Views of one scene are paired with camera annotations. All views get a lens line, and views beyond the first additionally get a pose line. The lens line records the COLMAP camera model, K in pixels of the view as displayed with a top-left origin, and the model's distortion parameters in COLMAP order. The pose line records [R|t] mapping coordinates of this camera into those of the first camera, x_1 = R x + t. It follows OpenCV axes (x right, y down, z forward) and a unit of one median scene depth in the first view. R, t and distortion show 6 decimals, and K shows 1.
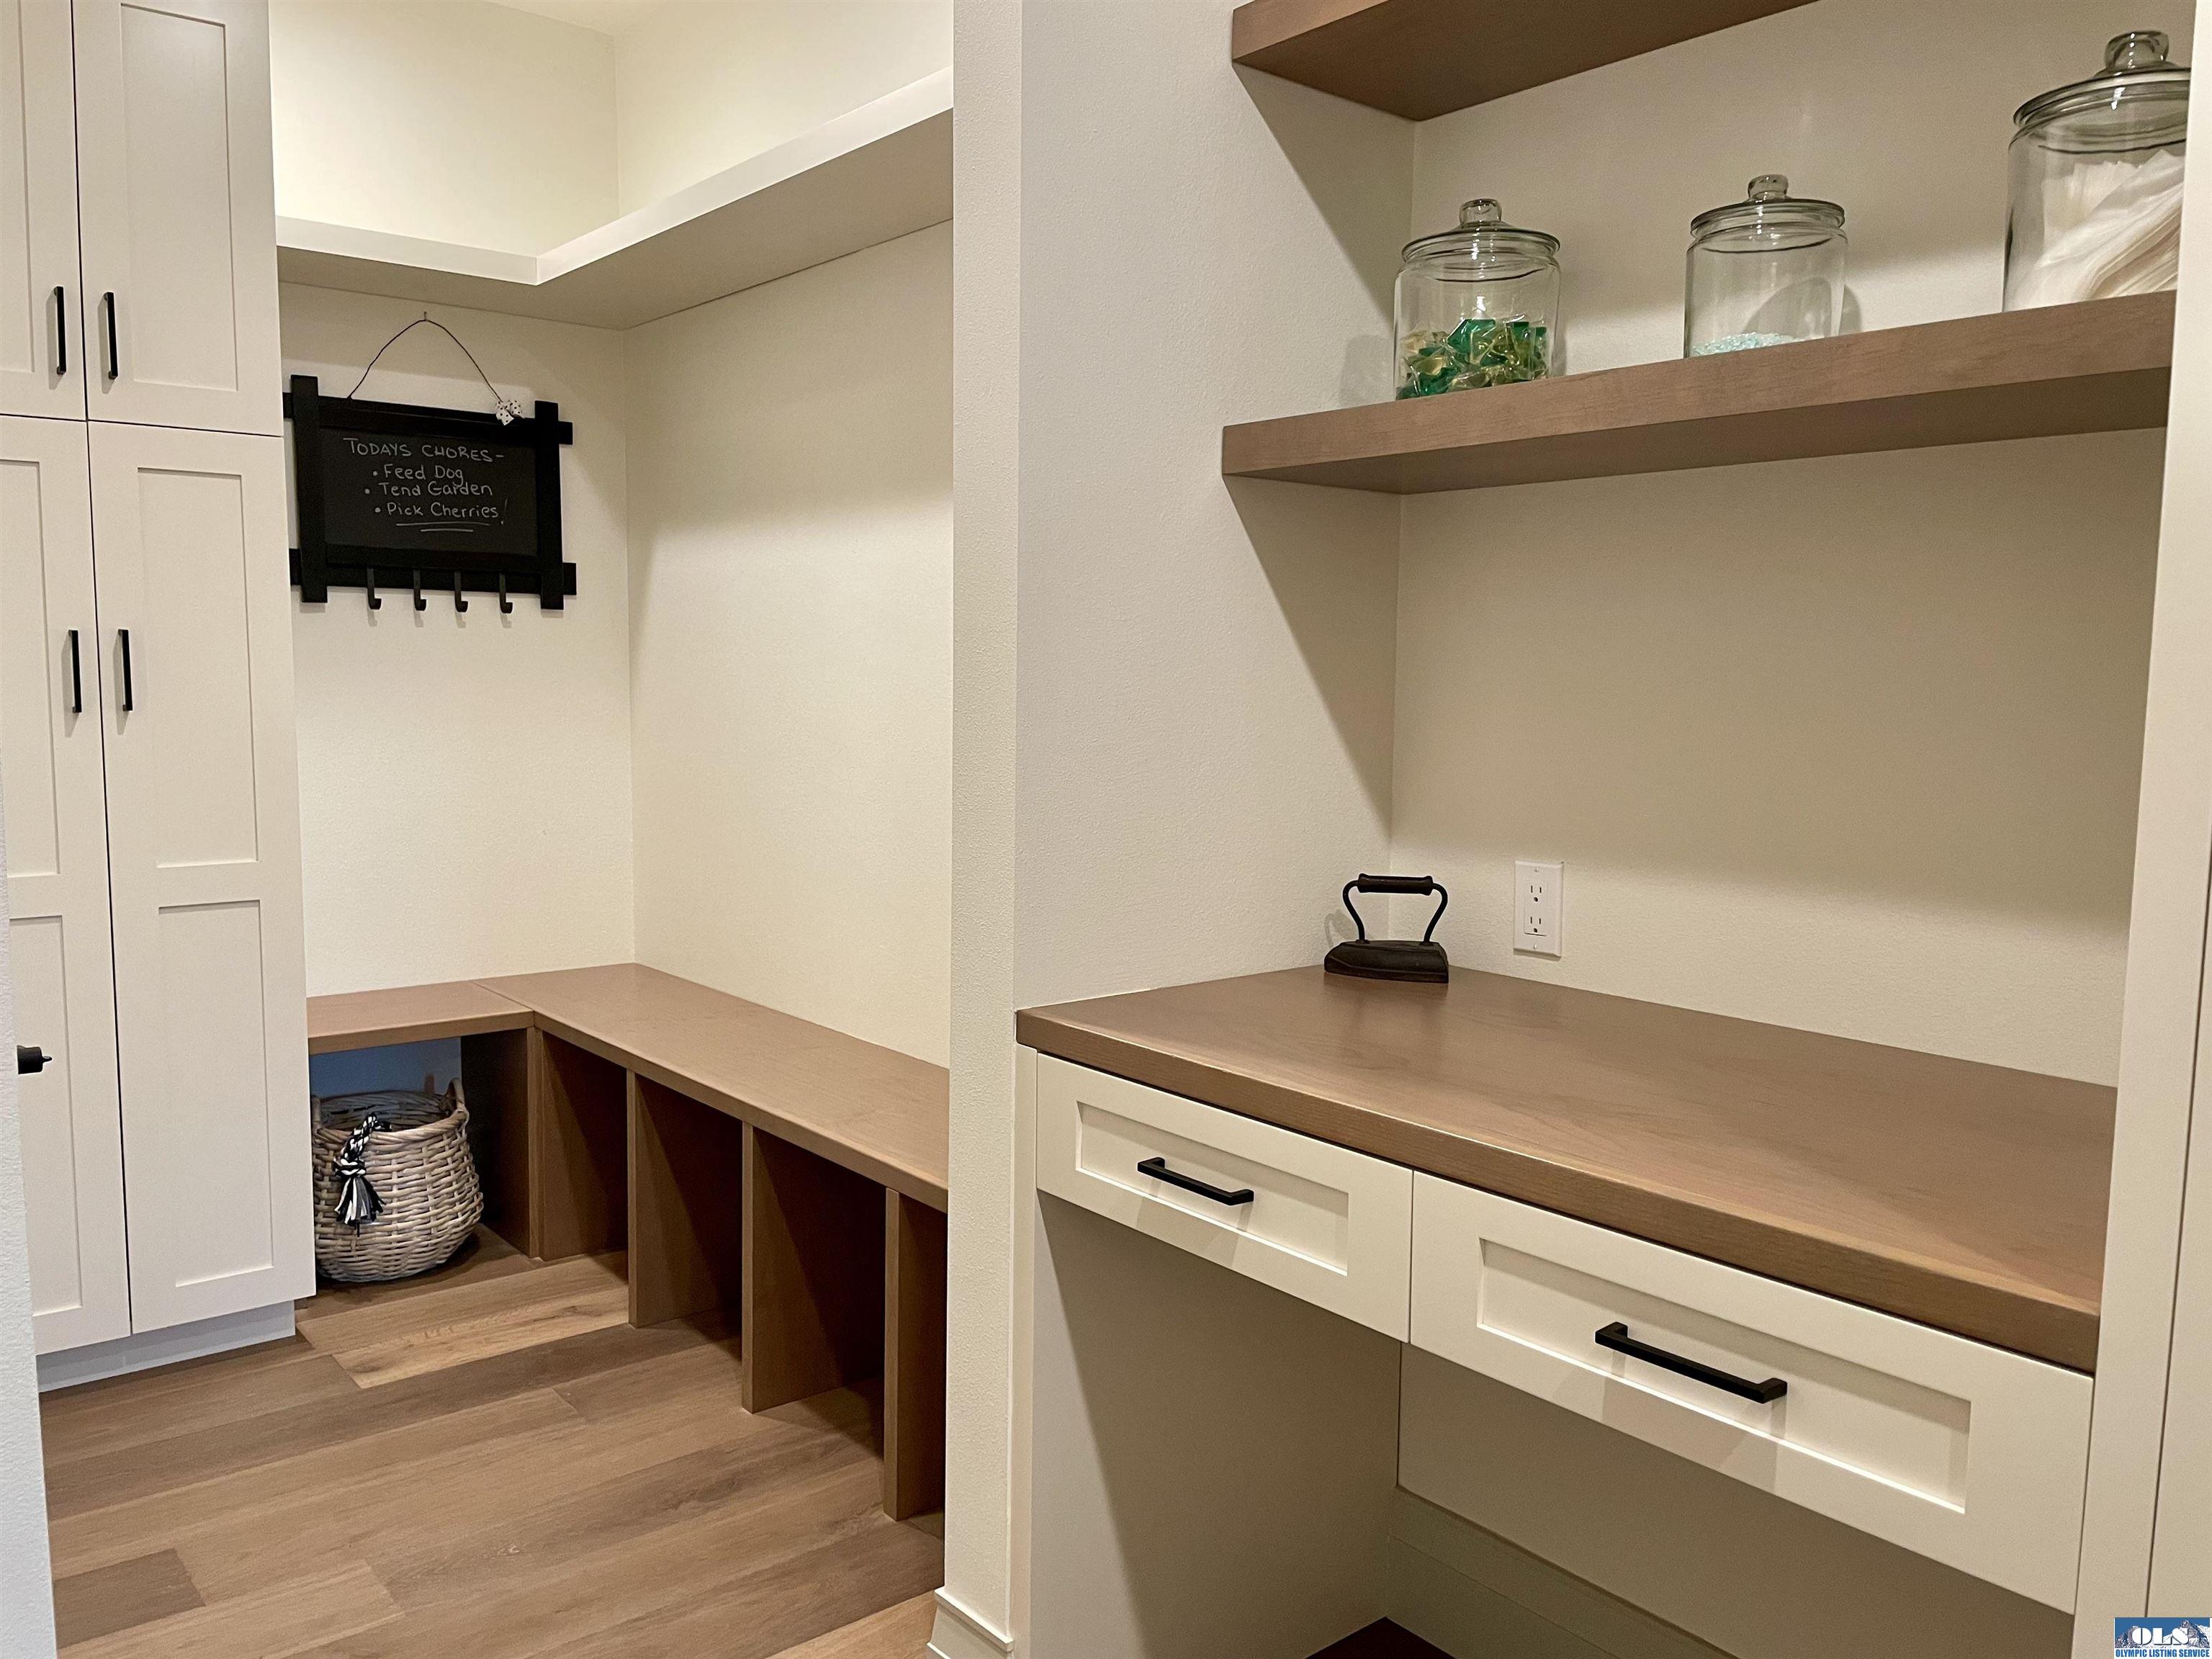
lens RADIAL K [[1665.3, 0, 1094.9], [0, 1665.3, 832.9], [0, 0, 1]] dist [0.105353, -0.153314]
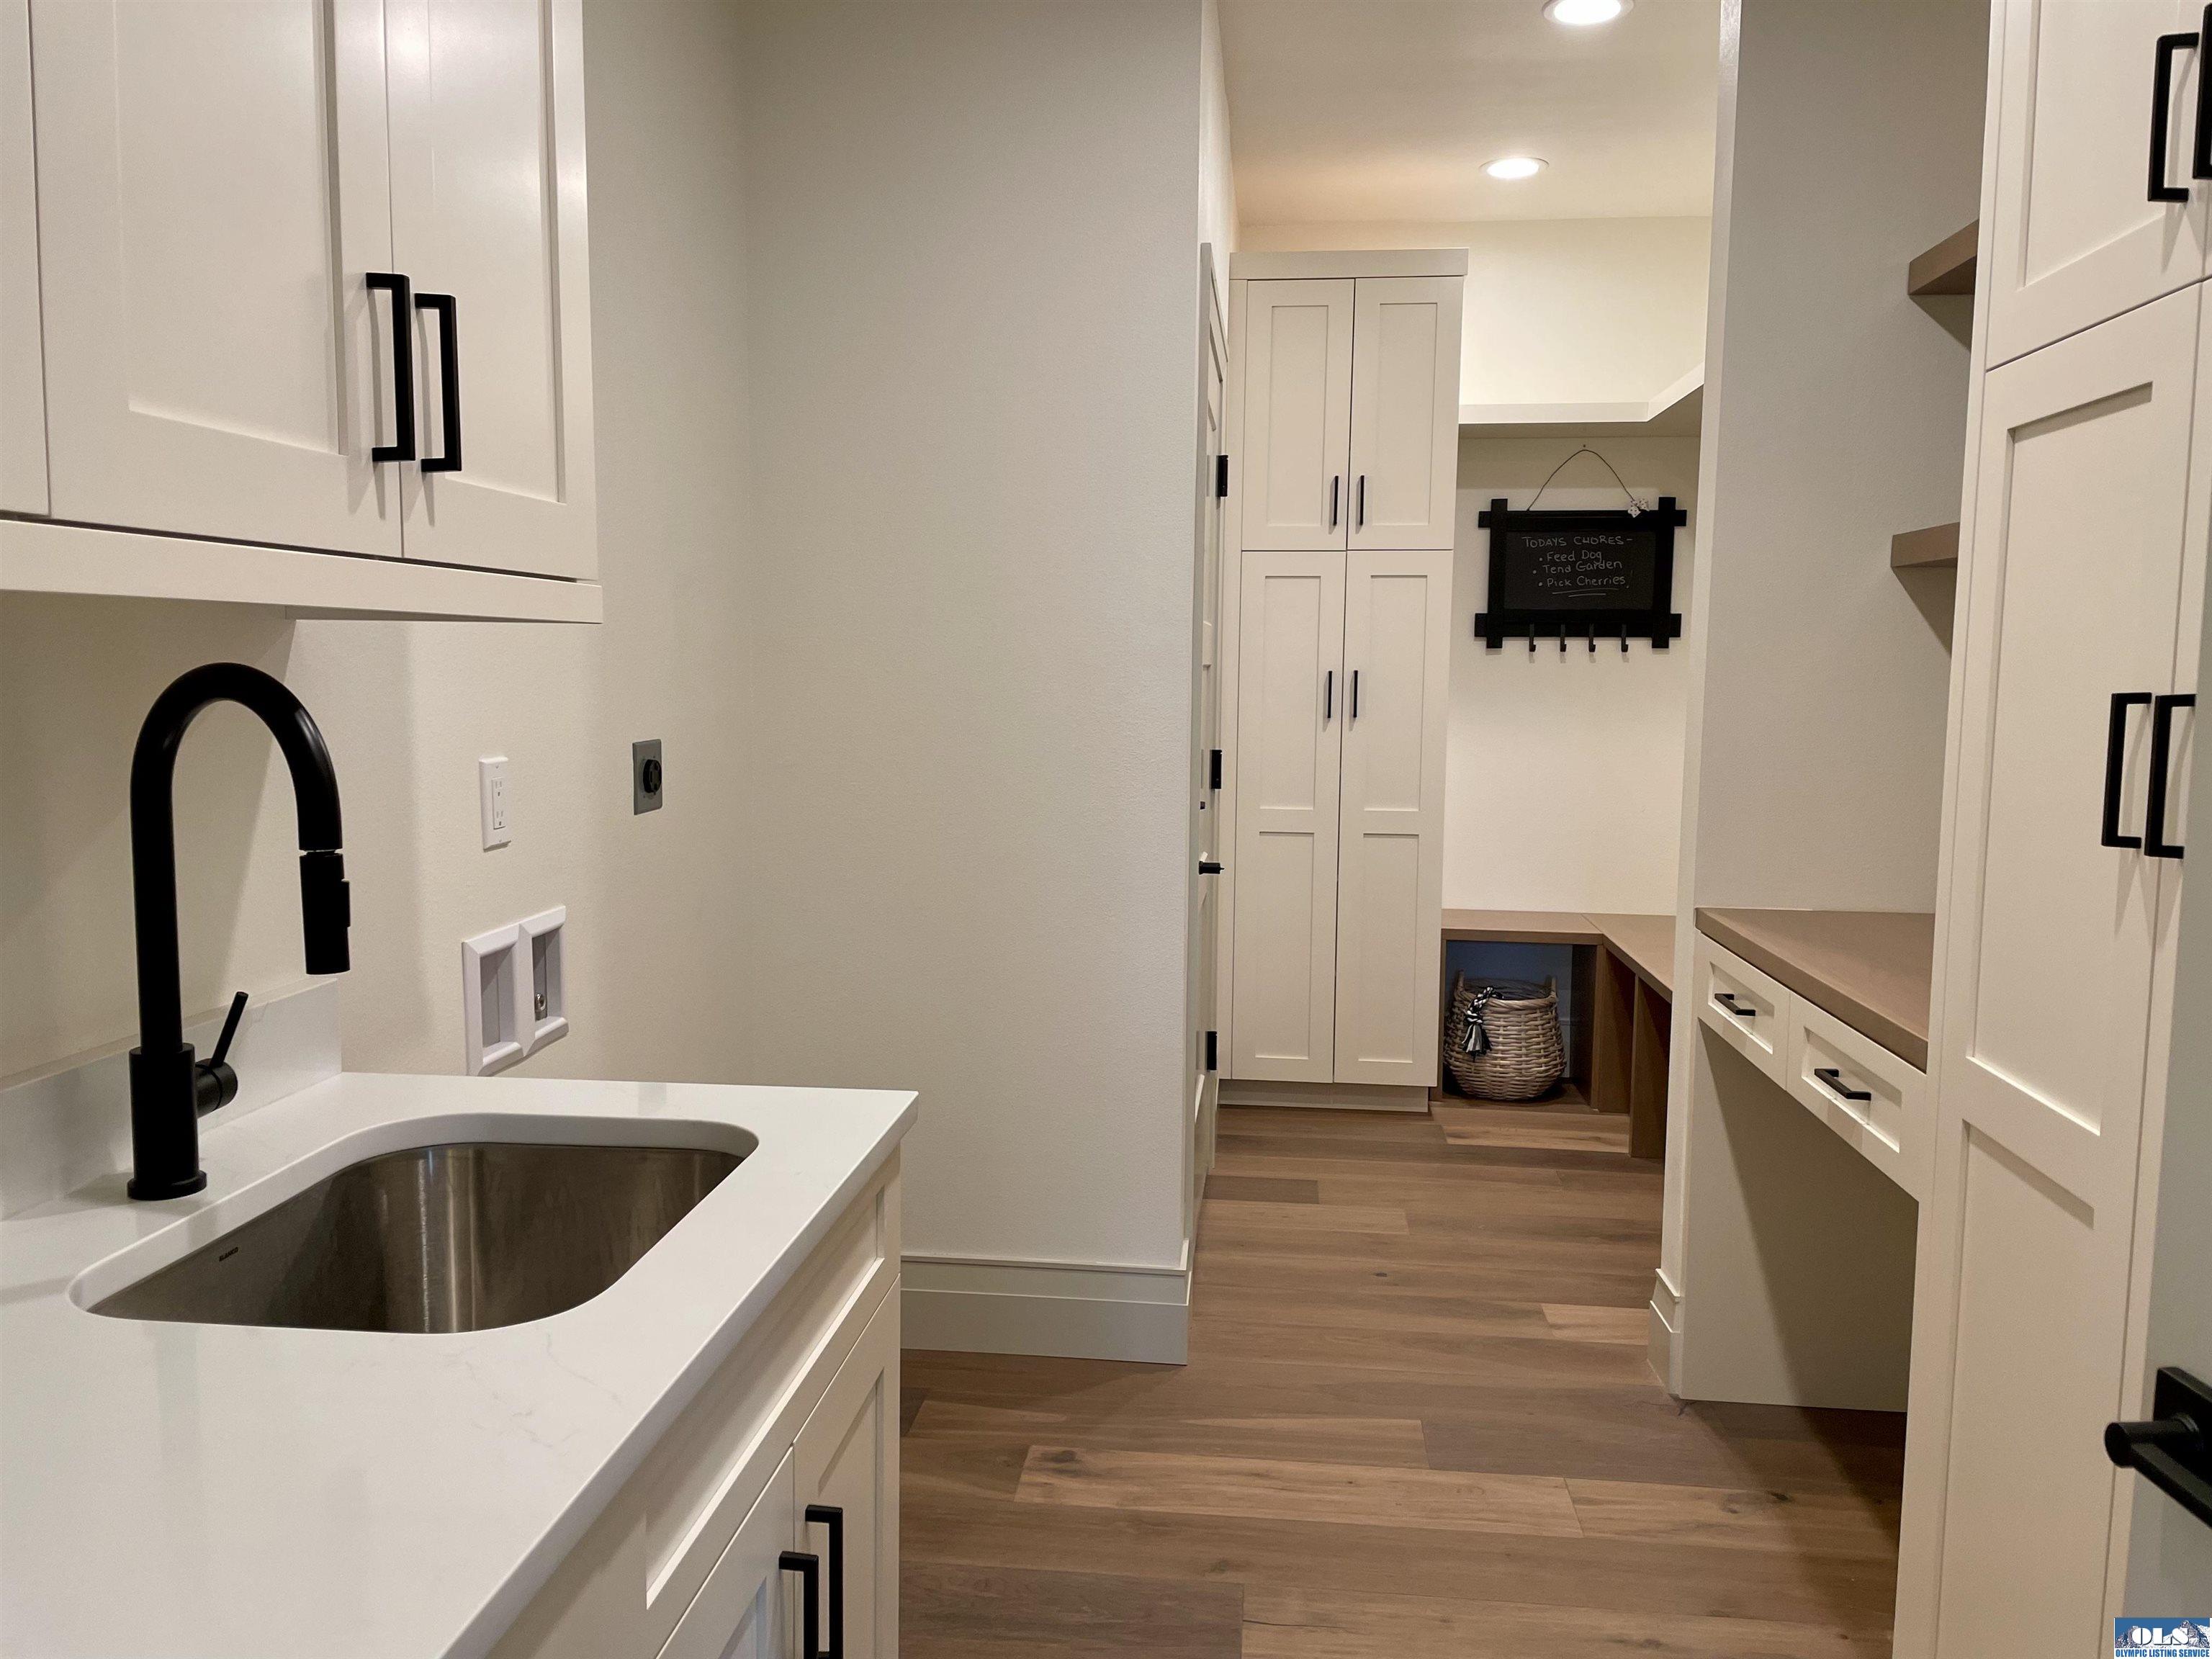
lens RADIAL K [[1665.3, 0, 1094.9], [0, 1665.3, 832.9], [0, 0, 1]] dist [0.105353, -0.153314]
pose [[0.697972, 0.067560, -0.712931, 0.379692], [-0.073918, 0.997019, 0.022114, 0.021998], [0.712300, 0.037264, 0.700886, -0.305894]]
